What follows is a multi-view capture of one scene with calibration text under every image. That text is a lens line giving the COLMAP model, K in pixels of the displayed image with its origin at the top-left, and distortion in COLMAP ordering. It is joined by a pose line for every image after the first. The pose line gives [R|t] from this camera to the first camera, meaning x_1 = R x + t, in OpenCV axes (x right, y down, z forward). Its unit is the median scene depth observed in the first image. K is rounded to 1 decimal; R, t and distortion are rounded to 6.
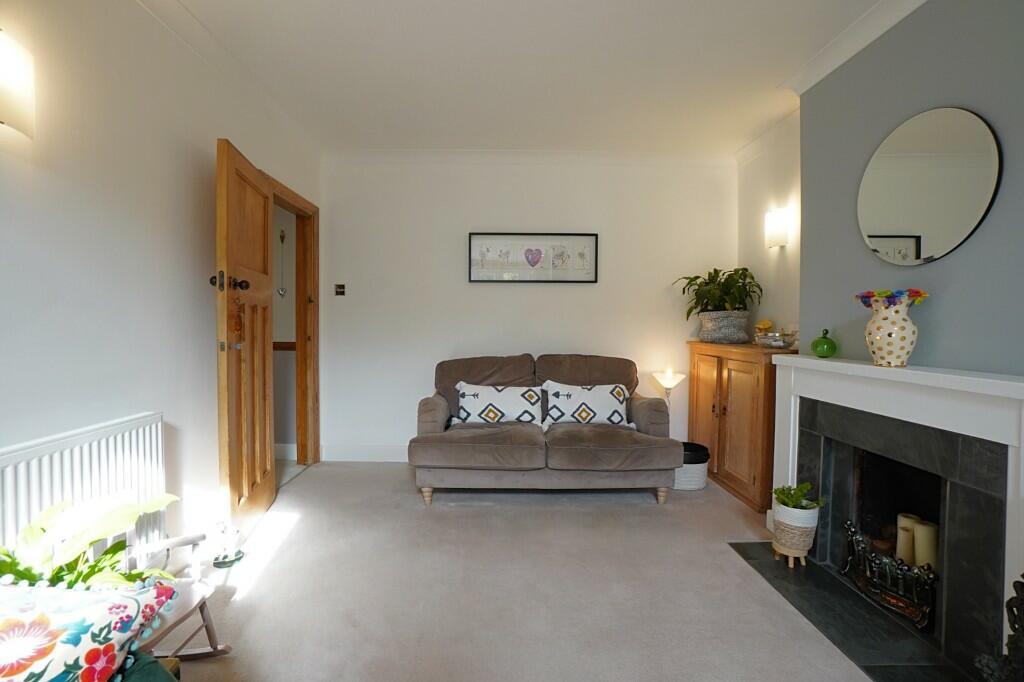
lens RADIAL K [[453.7, 0, 506.0], [0, 453.7, 329.8], [0, 0, 1]] dist [-0.062923, 0.021720]
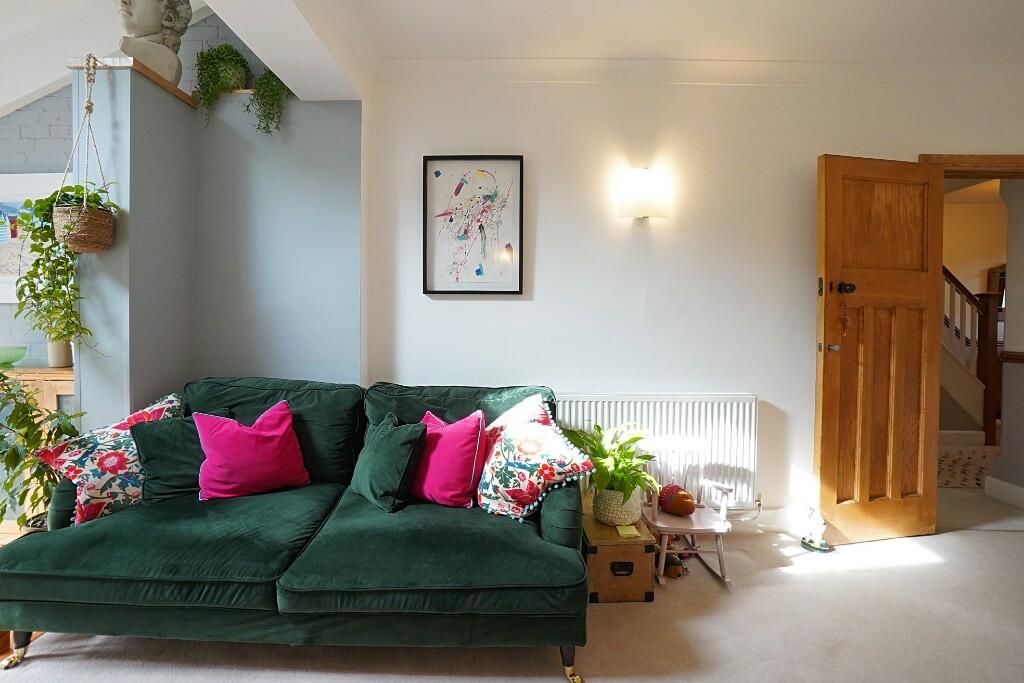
lens RADIAL K [[453.7, 0, 506.0], [0, 453.7, 330.3], [0, 0, 1]] dist [-0.062923, 0.021720]
pose [[-0.030138, 0.006312, -0.999526, 0.467108], [-0.019212, 0.999792, 0.006893, 0.003331], [0.999361, 0.019411, -0.030011, 0.271468]]
